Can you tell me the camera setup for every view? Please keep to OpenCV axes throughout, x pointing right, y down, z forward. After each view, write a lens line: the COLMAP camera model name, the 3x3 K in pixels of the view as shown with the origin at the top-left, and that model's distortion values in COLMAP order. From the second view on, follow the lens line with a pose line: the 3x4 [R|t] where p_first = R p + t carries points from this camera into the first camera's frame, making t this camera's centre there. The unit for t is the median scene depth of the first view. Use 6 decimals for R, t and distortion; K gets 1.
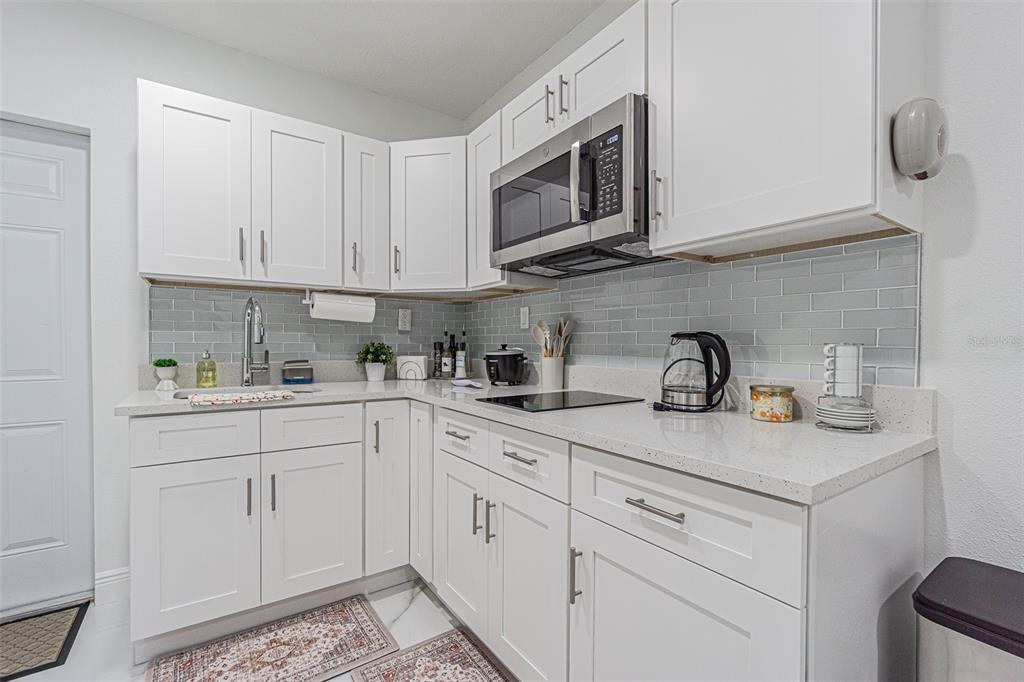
lens RADIAL K [[447.7, 0, 507.2], [0, 447.7, 348.4], [0, 0, 1]] dist [-0.003321, -0.000180]
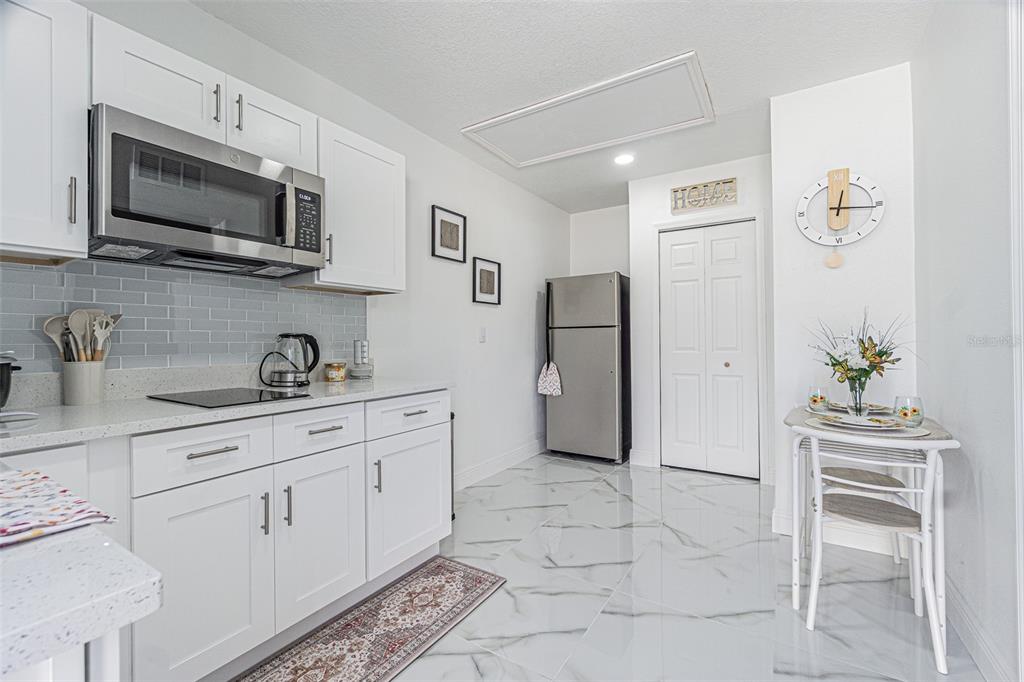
lens RADIAL K [[442.3, 0, 507.3], [0, 442.3, 341.3], [0, 0, 1]] dist [-0.001712, 0.000080]
pose [[-0.386333, -0.008444, 0.922321, -0.898521], [0.019107, 0.999670, 0.017155, -0.016171], [-0.922161, 0.024250, -0.386045, 0.667360]]
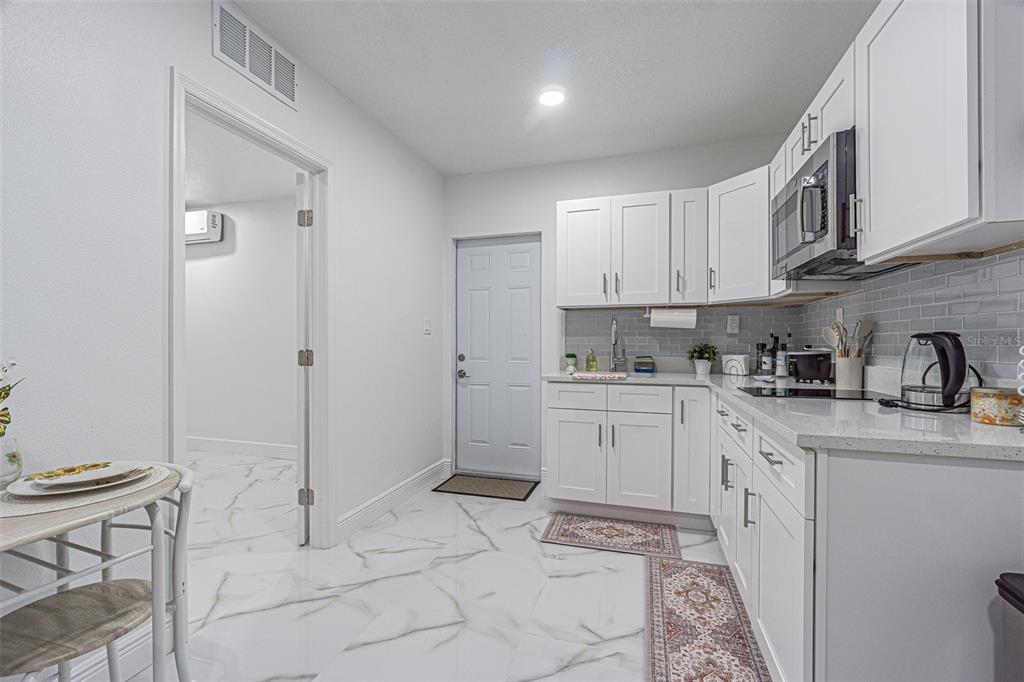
lens RADIAL K [[447.7, 0, 507.2], [0, 447.7, 348.4], [0, 0, 1]] dist [-0.003321, -0.000180]
pose [[0.618019, 0.005801, -0.786142, 0.446417], [-0.008566, 0.999963, 0.000645, 0.005000], [0.786116, 0.006335, 0.618046, -0.268012]]
